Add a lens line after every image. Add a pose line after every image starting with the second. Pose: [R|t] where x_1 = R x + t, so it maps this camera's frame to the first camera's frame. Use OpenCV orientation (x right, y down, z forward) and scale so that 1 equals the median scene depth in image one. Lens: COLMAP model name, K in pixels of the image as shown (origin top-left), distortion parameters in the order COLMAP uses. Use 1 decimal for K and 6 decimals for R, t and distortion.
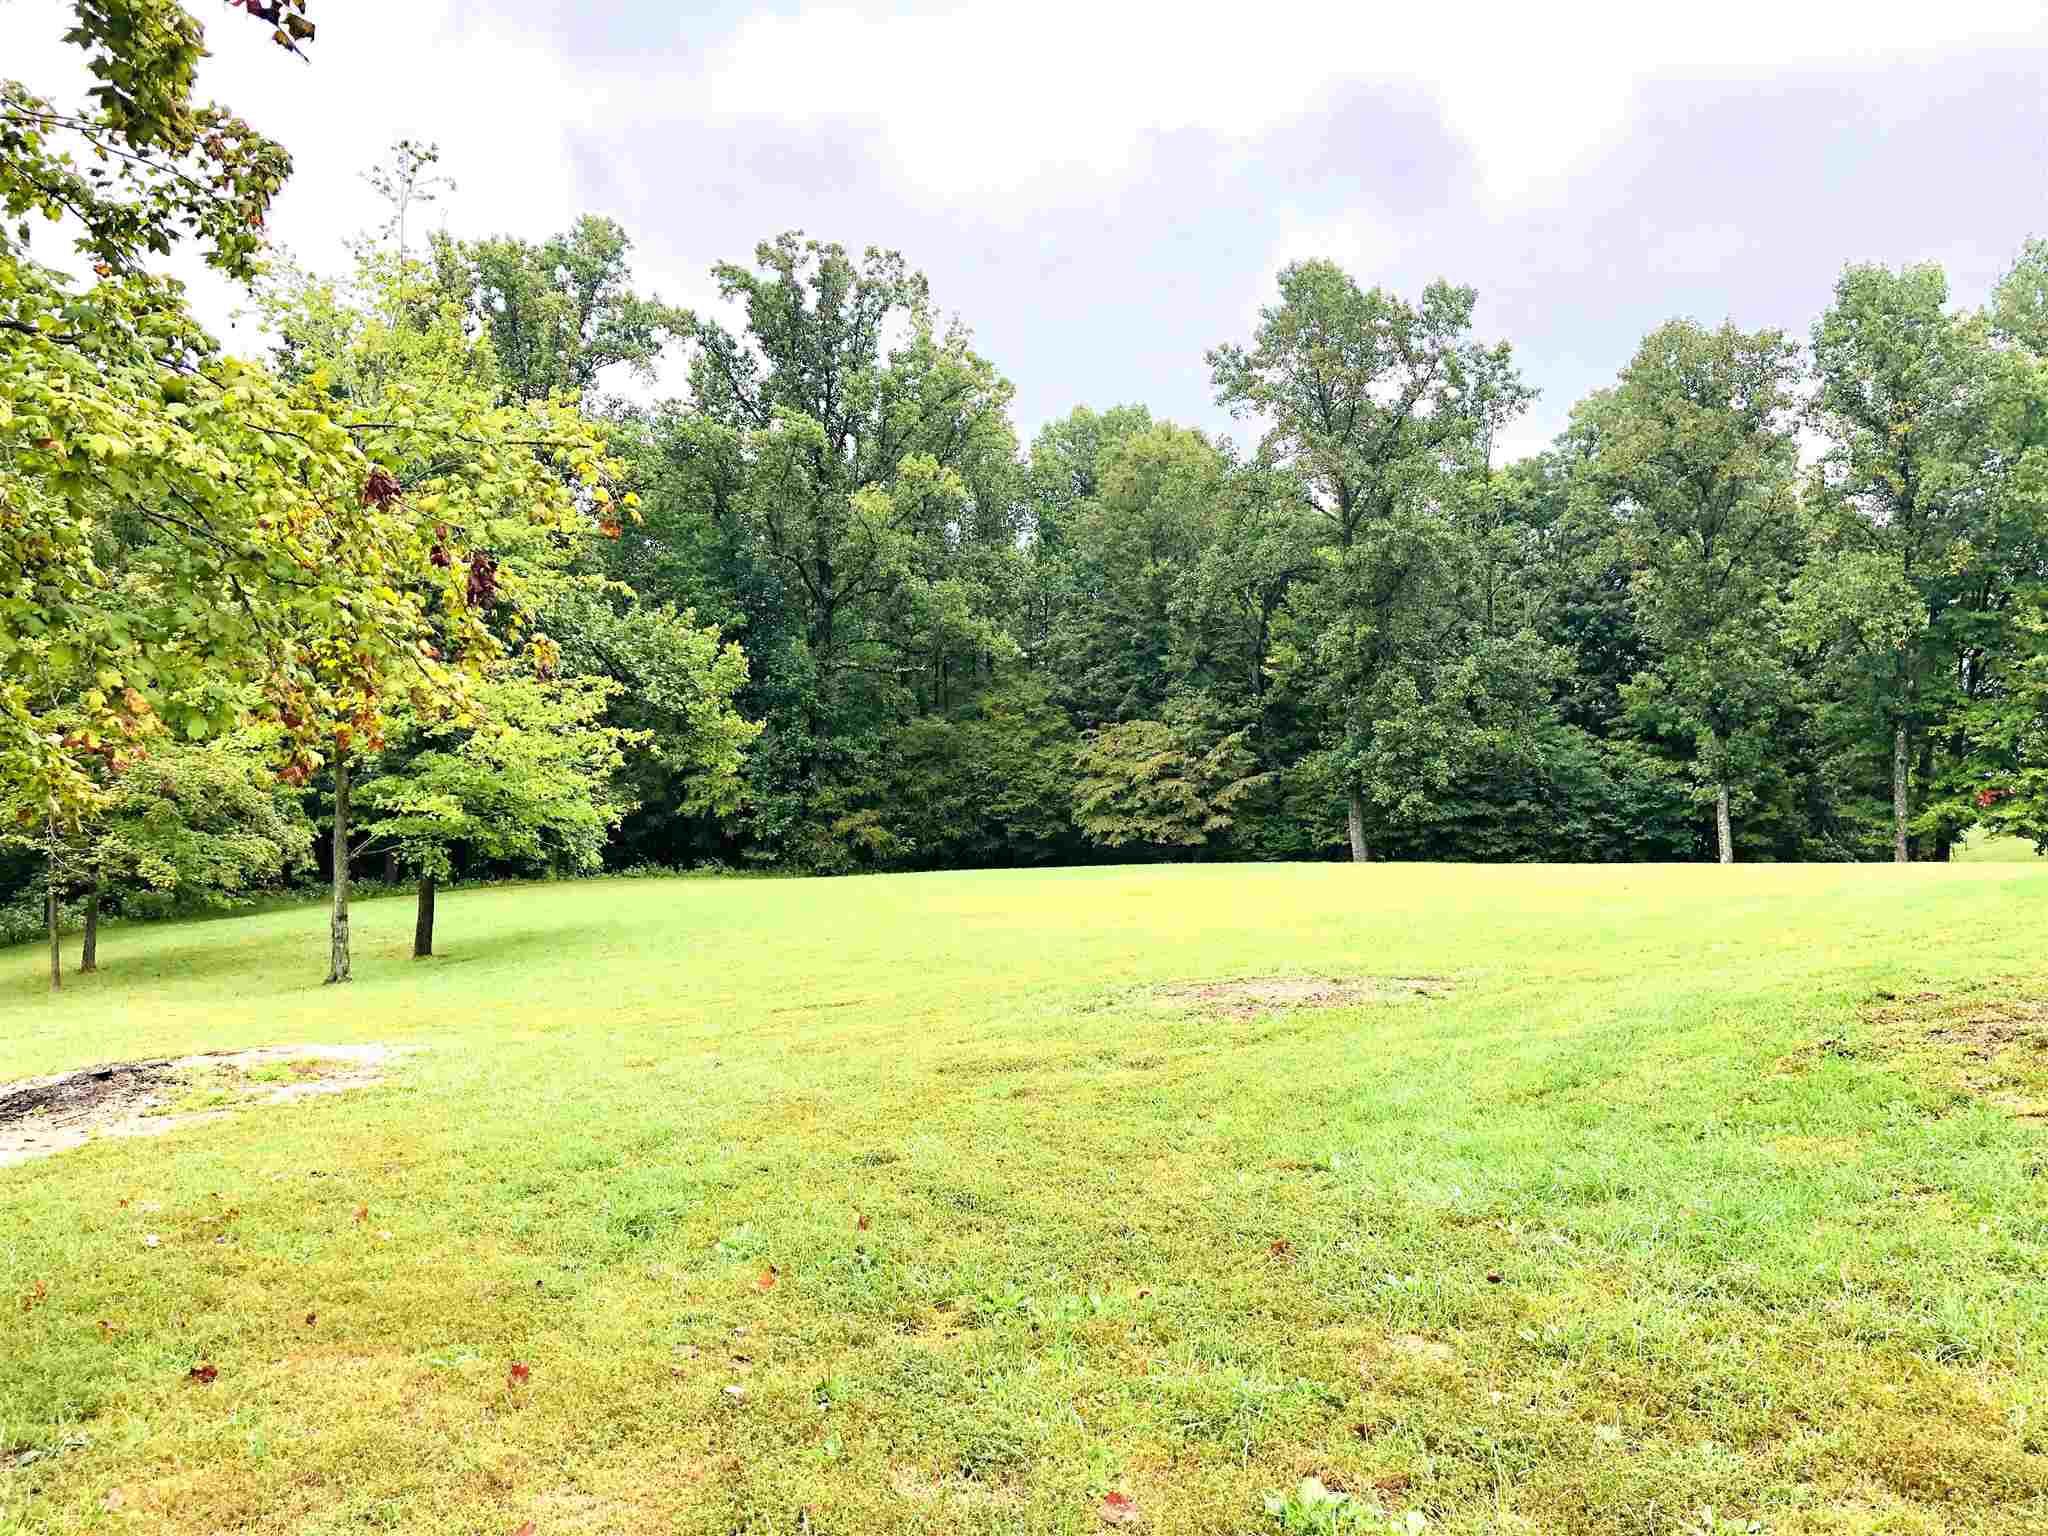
lens RADIAL K [[1666.1, 0, 1024.0], [0, 1666.1, 768.0], [0, 0, 1]] dist [0.001773, 0.000864]
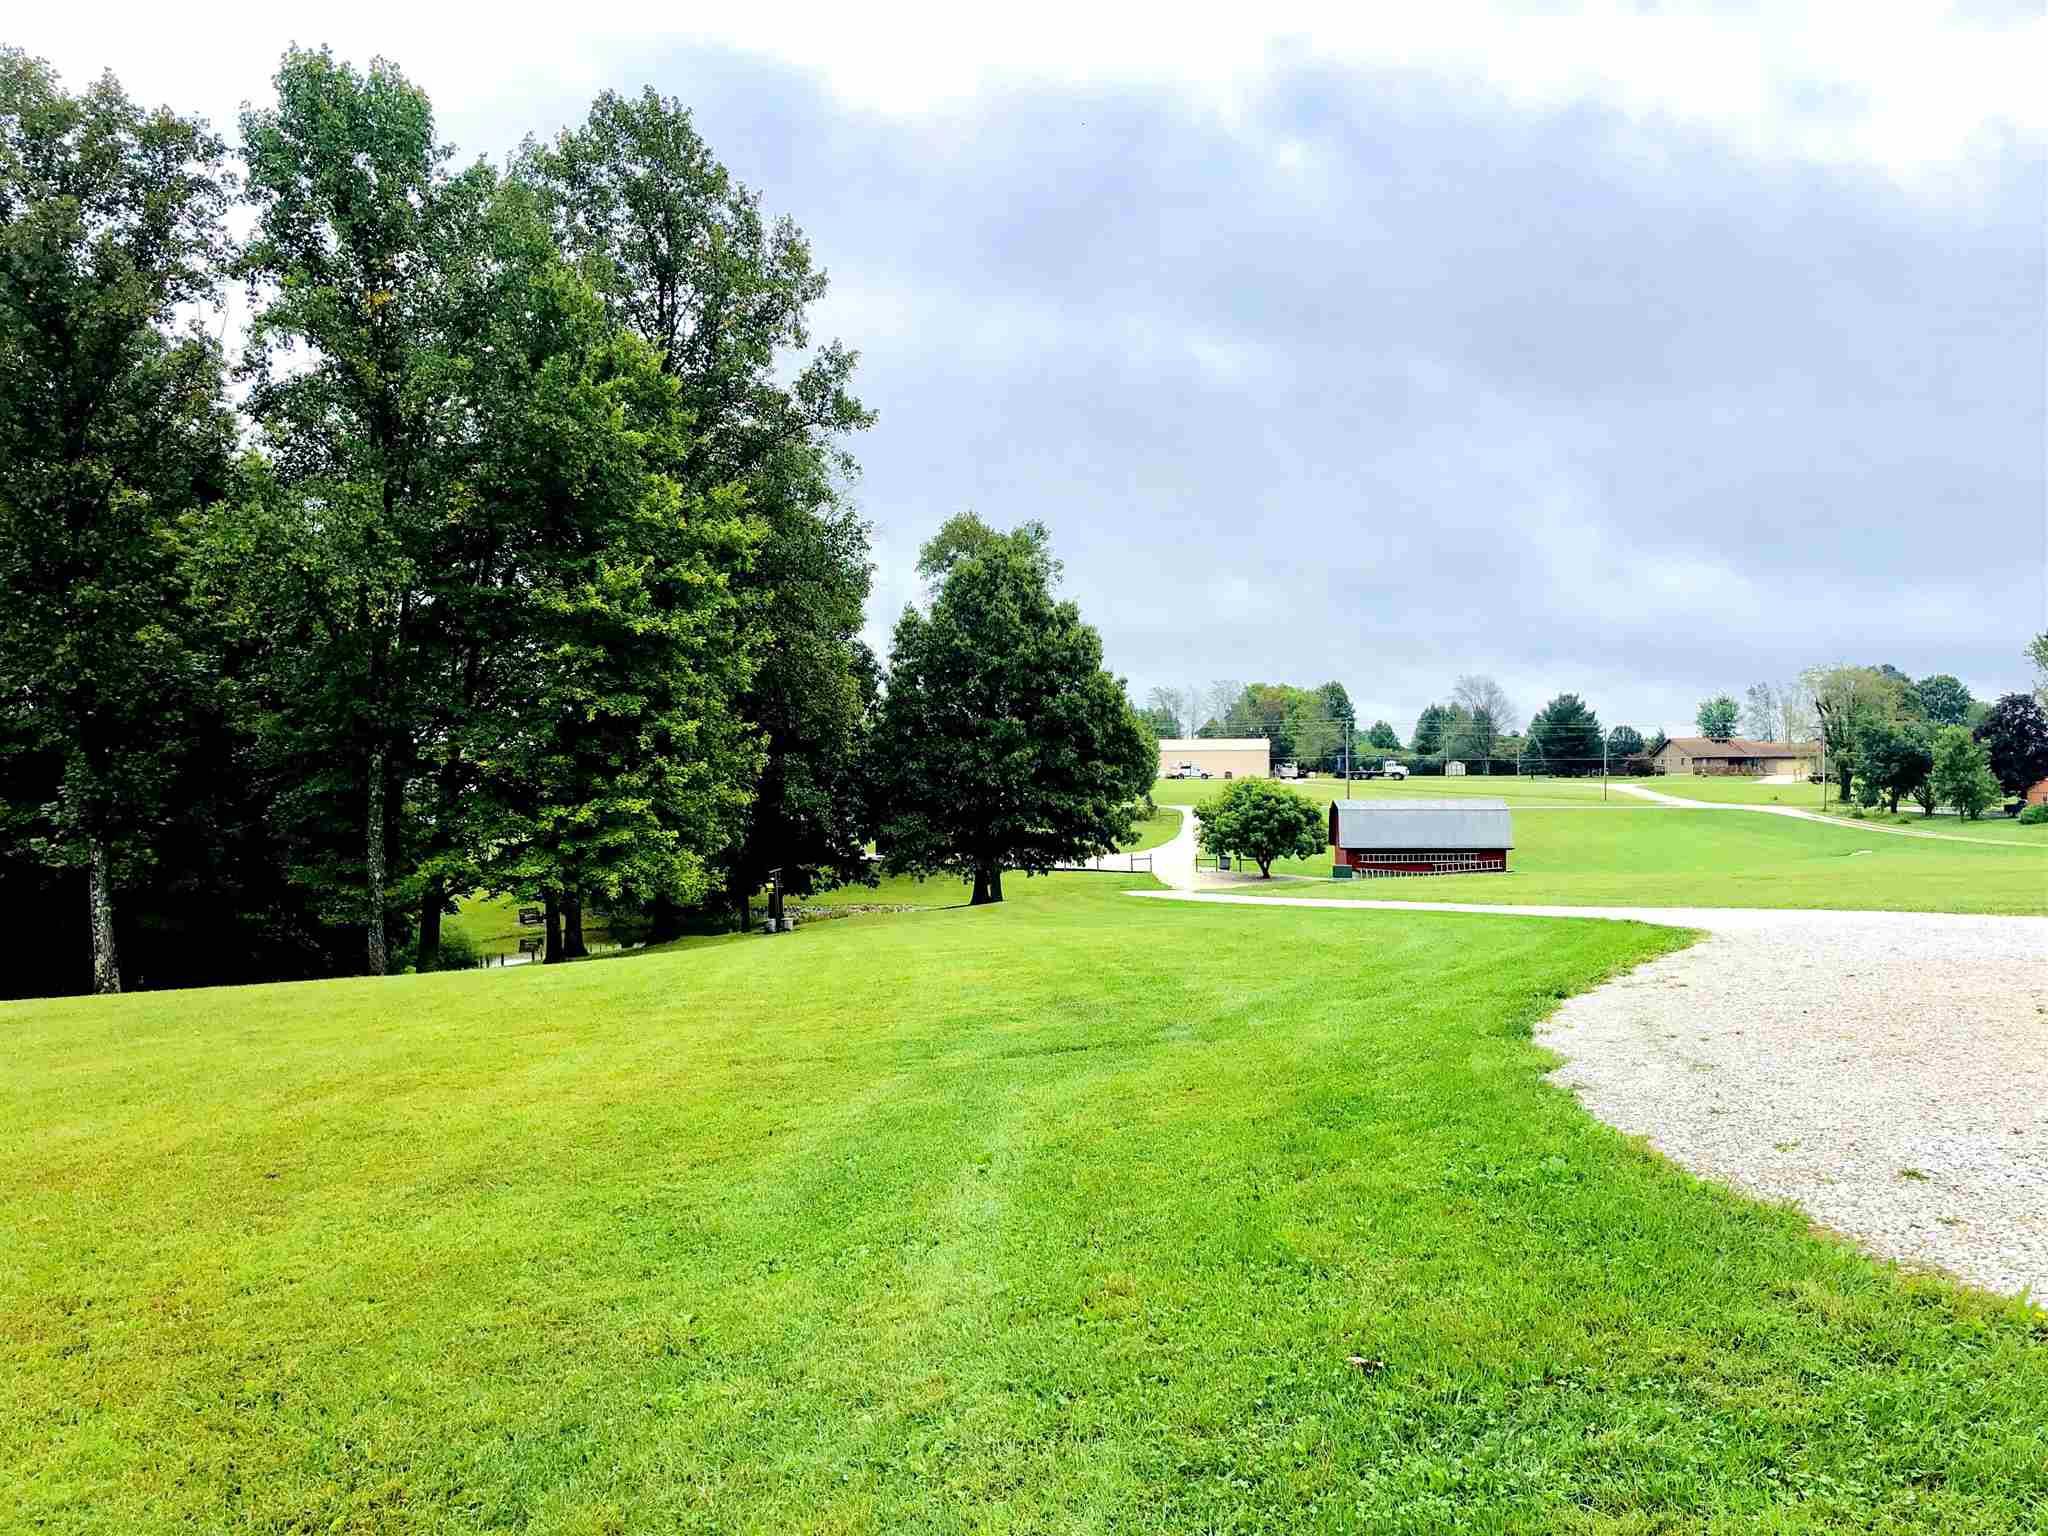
lens RADIAL K [[1581.1, 0, 972.0], [0, 1581.1, 762.9], [0, 0, 1]] dist [0.000847, -0.000042]
pose [[0.648629, 0.011109, 0.761024, 0.192580], [0.018126, 0.999384, -0.030037, 0.004990], [-0.760889, 0.033277, 0.648028, 0.398081]]
